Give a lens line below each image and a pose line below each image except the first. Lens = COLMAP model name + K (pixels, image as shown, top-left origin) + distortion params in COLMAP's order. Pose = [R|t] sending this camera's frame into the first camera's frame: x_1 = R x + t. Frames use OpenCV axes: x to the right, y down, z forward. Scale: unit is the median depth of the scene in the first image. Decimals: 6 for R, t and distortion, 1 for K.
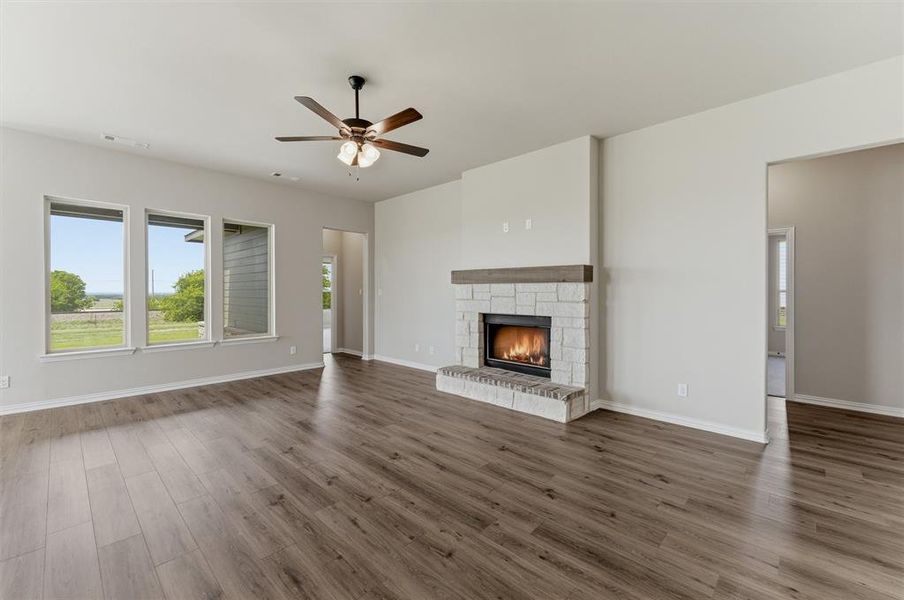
lens RADIAL K [[375.0, 0, 455.2], [0, 375.0, 291.1], [0, 0, 1]] dist [0.001287, 0.000308]
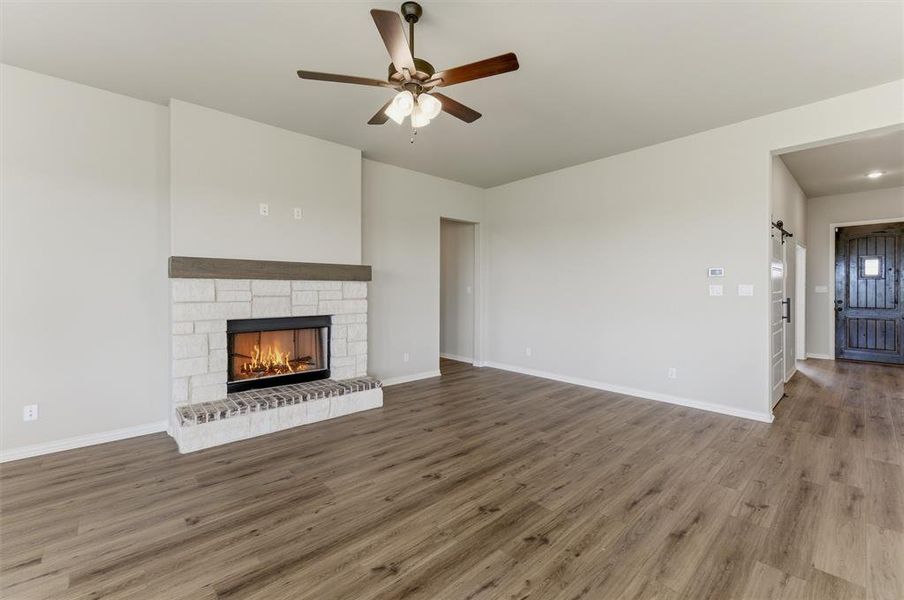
lens RADIAL K [[375.0, 0, 455.2], [0, 375.0, 291.1], [0, 0, 1]] dist [0.001287, 0.000308]
pose [[0.069470, -0.004412, 0.997574, -0.717298], [-0.002995, 0.999985, 0.004632, -0.001357], [-0.997580, -0.003310, 0.069456, 0.612272]]
